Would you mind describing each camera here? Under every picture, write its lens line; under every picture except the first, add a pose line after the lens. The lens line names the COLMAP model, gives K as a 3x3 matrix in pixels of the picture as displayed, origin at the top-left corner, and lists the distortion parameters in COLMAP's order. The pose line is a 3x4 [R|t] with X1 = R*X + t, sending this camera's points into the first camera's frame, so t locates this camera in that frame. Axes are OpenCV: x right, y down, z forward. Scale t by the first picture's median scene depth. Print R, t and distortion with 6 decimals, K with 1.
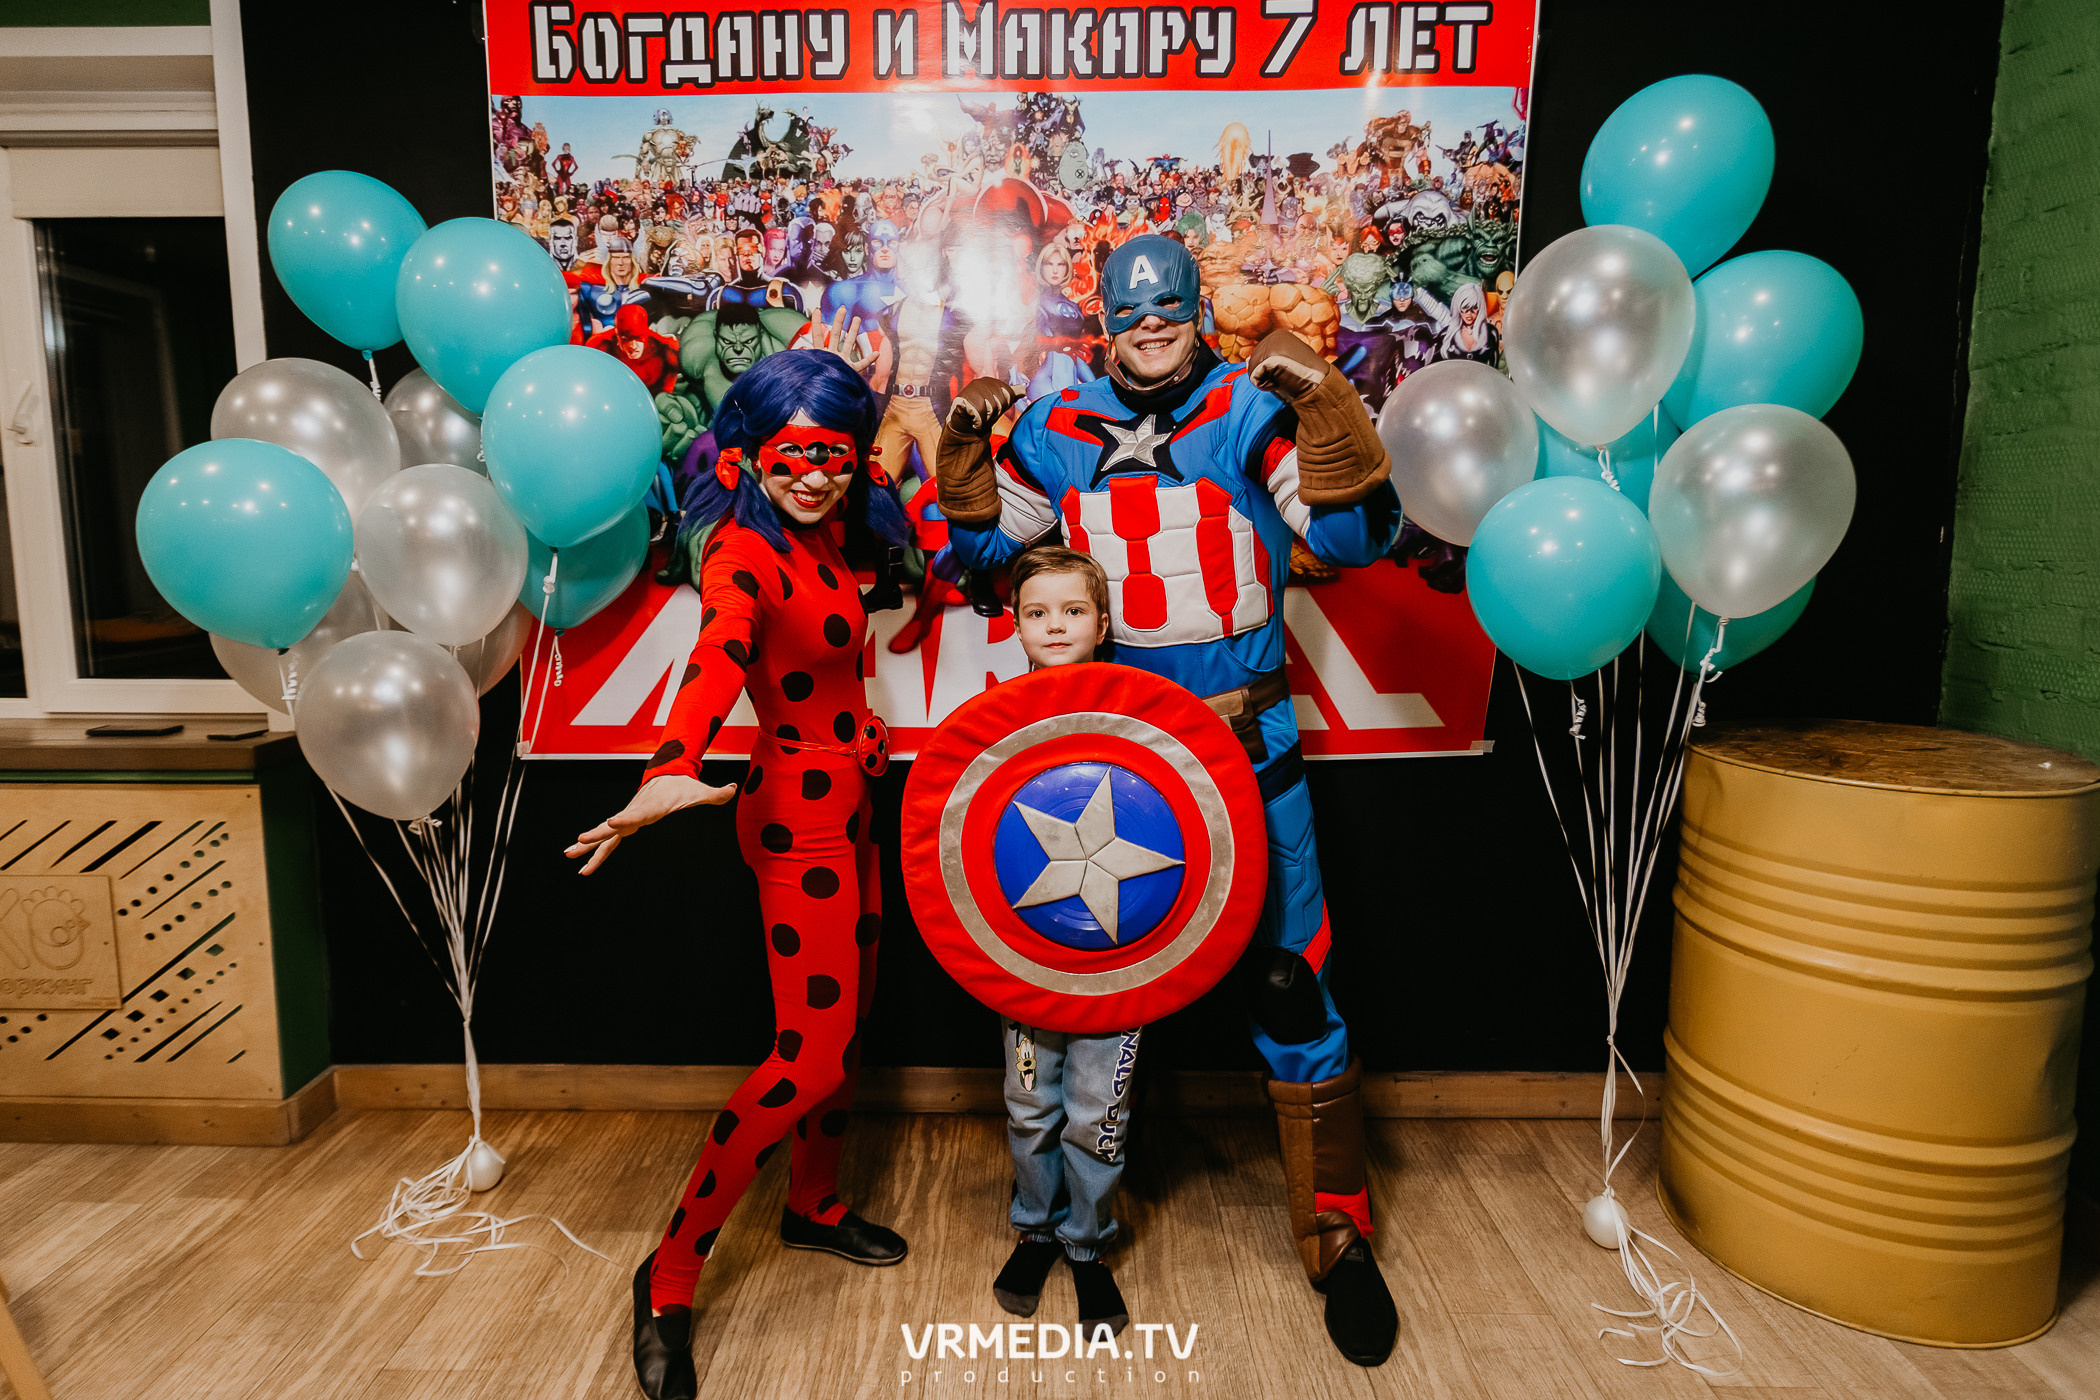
lens RADIAL K [[1004.2, 0, 1026.1], [0, 1004.2, 632.9], [0, 0, 1]] dist [-0.003063, -0.000646]
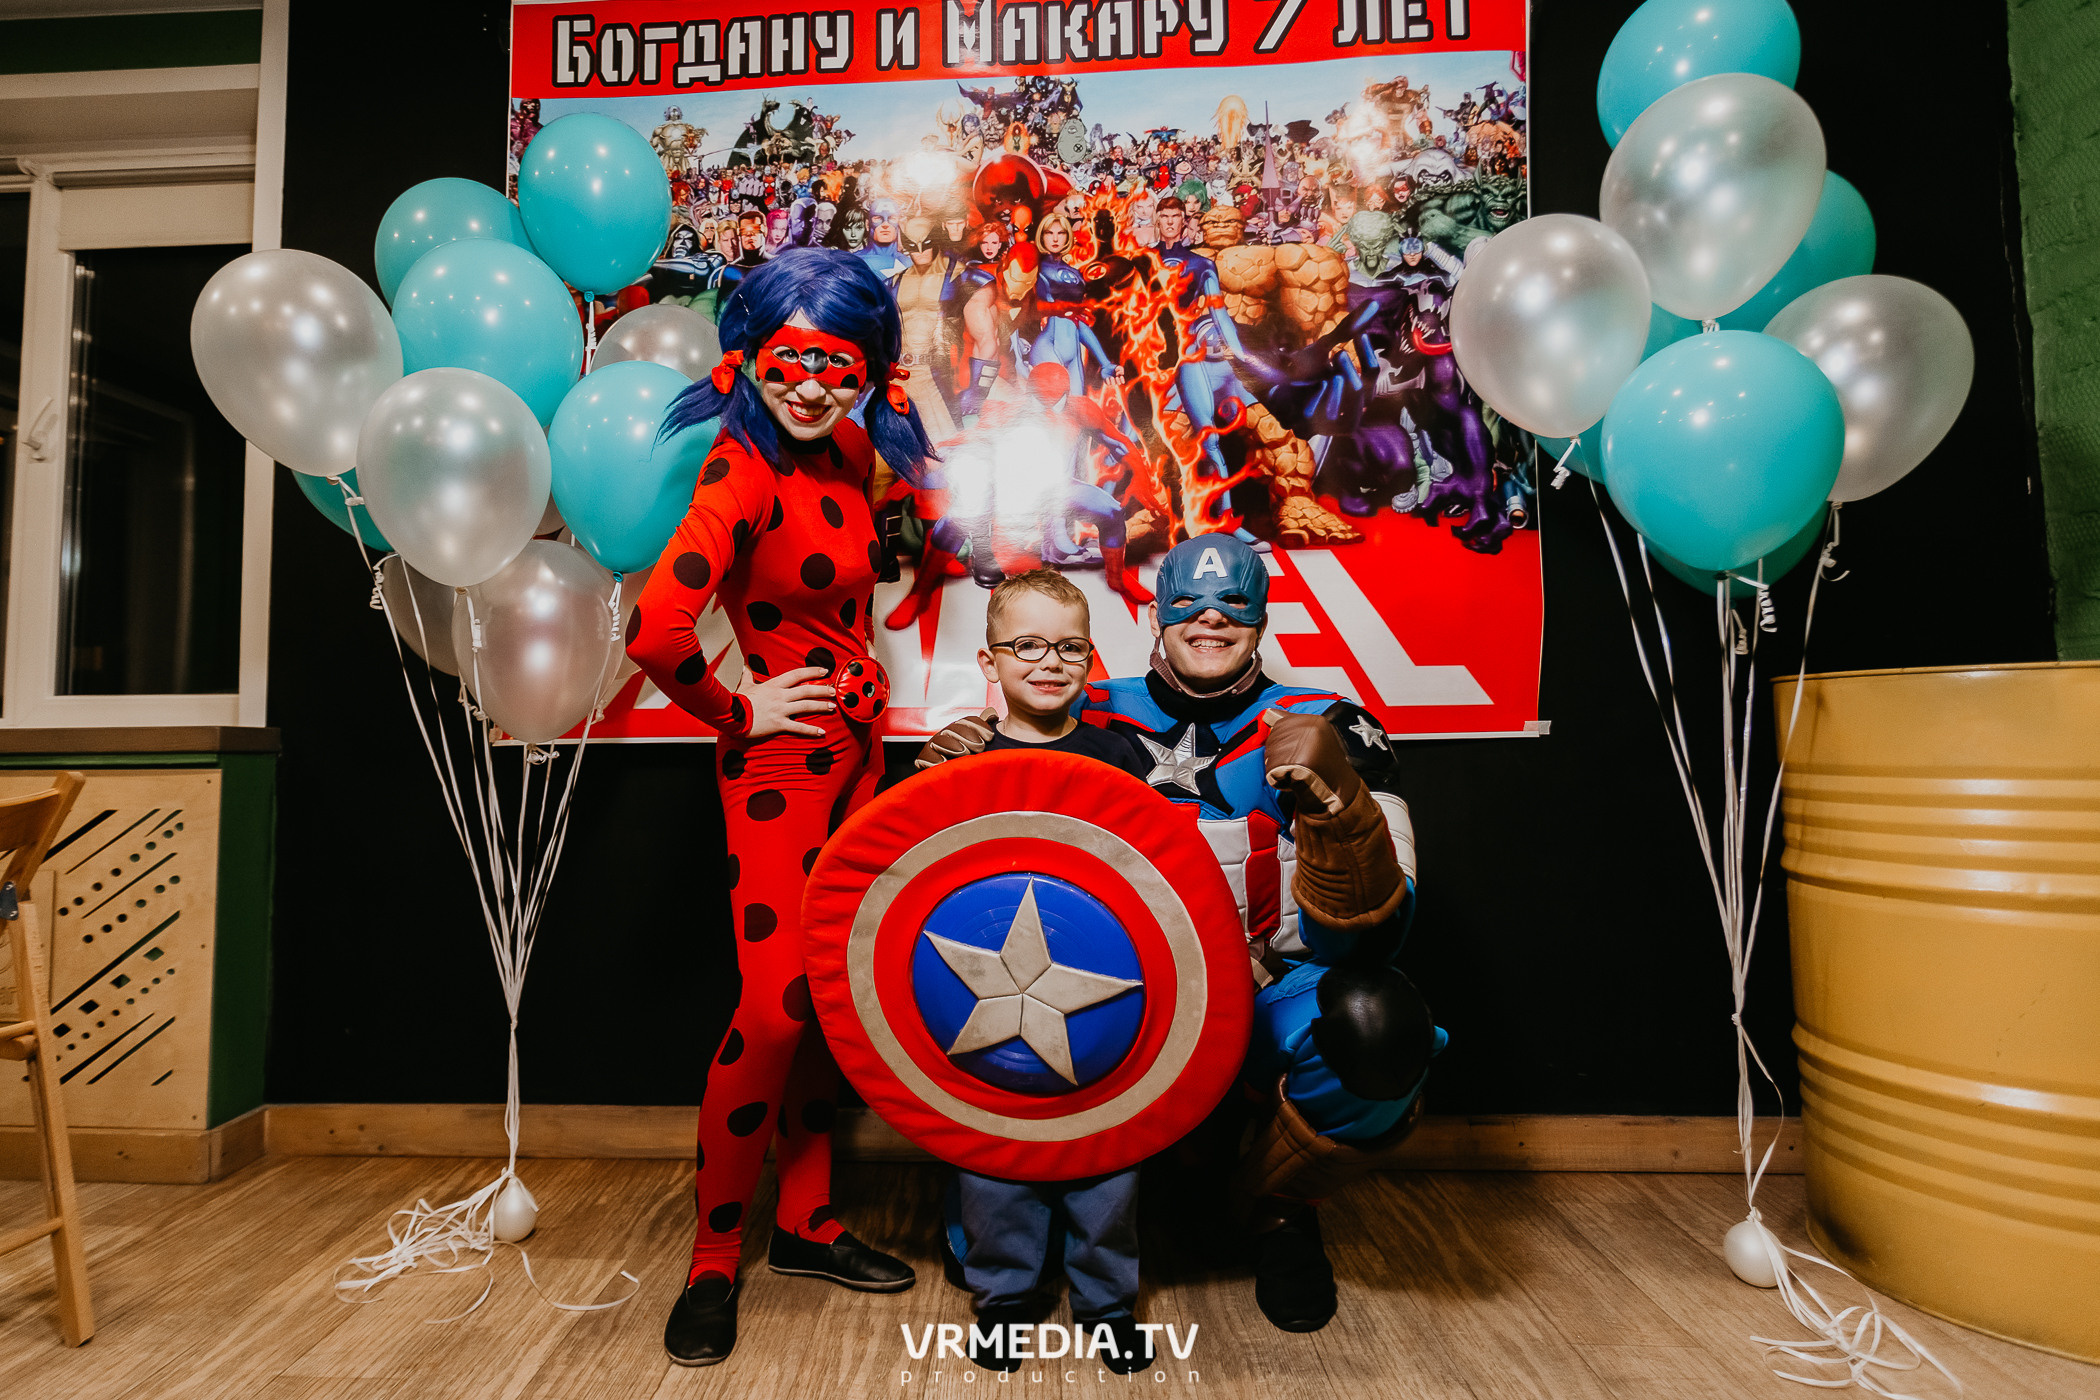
lens RADIAL K [[1027.1, 0, 972.4], [0, 1027.1, 665.0], [0, 0, 1]] dist [-0.002714, -0.000550]
pose [[0.999012, -0.011108, -0.043020, -0.014256], [0.003889, 0.986389, -0.164382, 0.224923], [0.044261, 0.164053, 0.985458, 0.063339]]
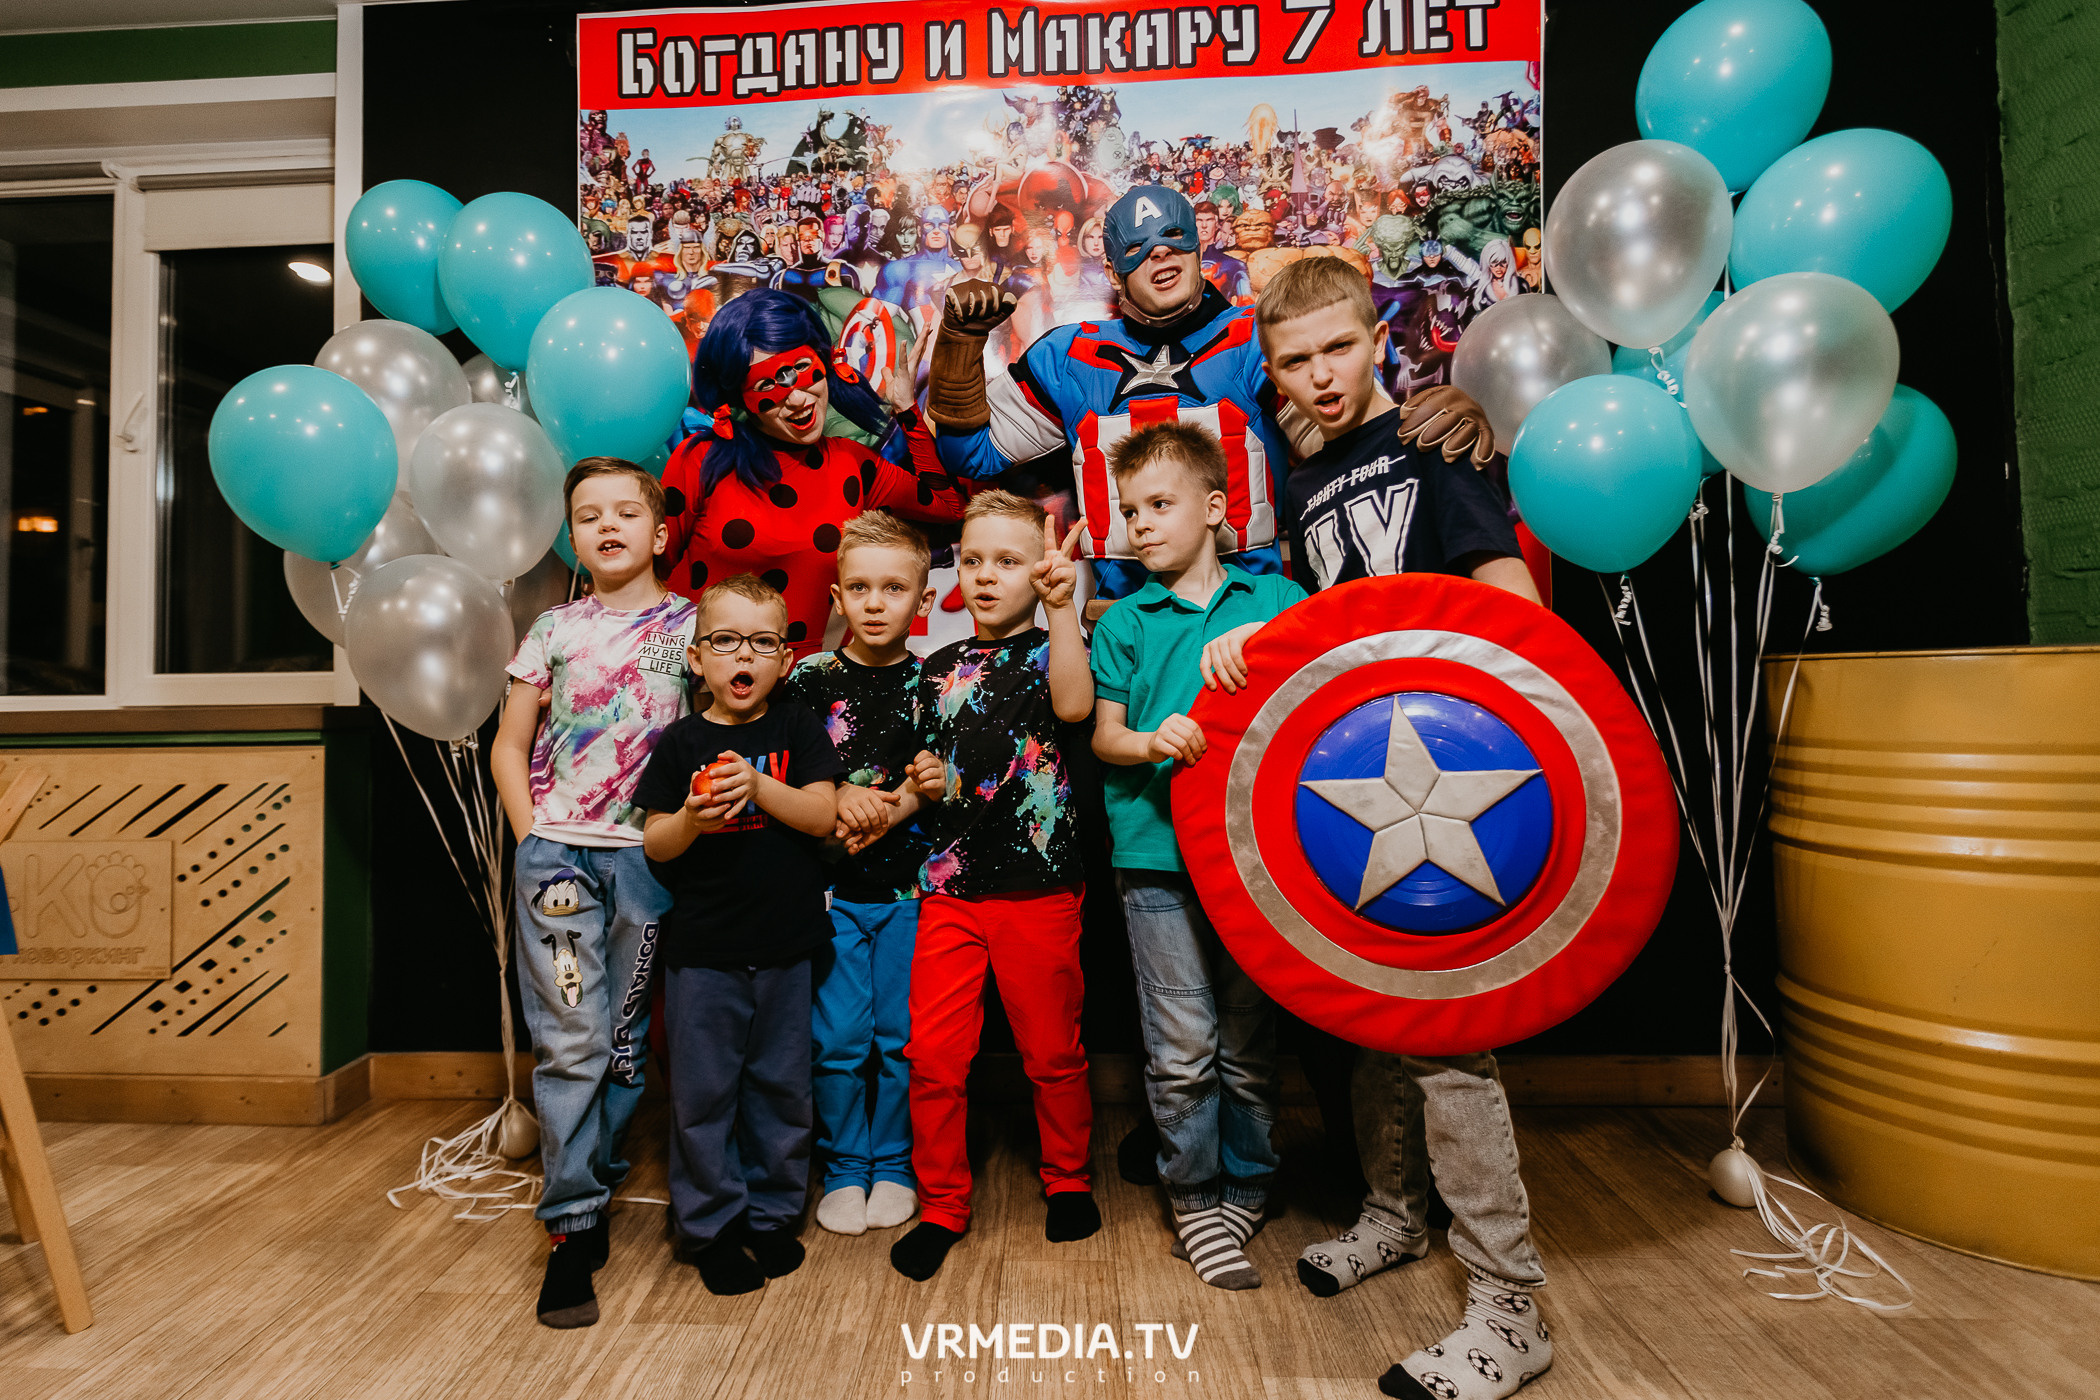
lens RADIAL K [[1018.0, 0, 991.7], [0, 1018.0, 642.1], [0, 0, 1]] dist [-0.004416, 0.000095]
pose [[0.998907, -0.016745, -0.043630, -0.041726], [0.010576, 0.990379, -0.137974, 0.204655], [0.045520, 0.137362, 0.989474, -0.006784]]
